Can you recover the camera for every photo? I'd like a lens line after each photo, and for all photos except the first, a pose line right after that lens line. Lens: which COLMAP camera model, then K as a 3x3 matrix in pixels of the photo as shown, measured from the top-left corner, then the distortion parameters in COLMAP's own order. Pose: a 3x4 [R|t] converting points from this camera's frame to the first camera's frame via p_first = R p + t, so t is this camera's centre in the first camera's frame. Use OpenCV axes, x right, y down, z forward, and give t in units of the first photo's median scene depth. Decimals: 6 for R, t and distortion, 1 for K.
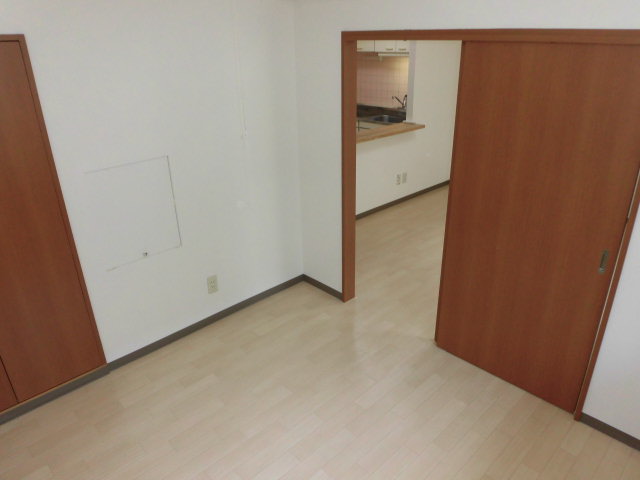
lens RADIAL K [[446.4, 0, 323.4], [0, 446.4, 239.8], [0, 0, 1]] dist [-0.067727, -0.004354]
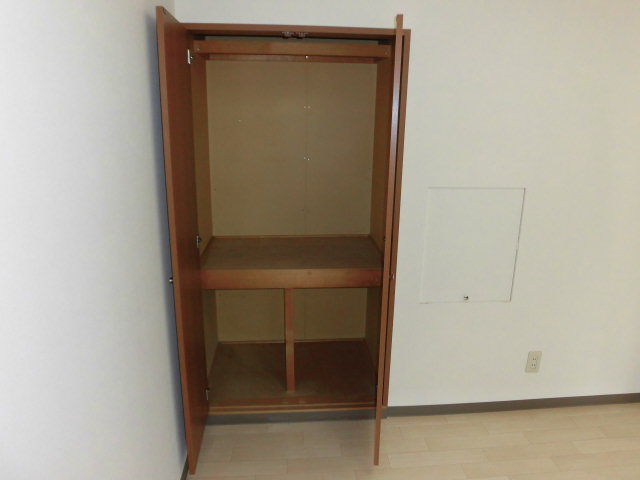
lens RADIAL K [[446.4, 0, 319.6], [0, 446.4, 238.2], [0, 0, 1]] dist [-0.067727, -0.004354]
pose [[0.758537, 0.181808, -0.625754, -0.099492], [-0.287631, 0.955093, -0.071170, 0.058568], [0.584714, 0.233972, 0.776767, 0.141637]]
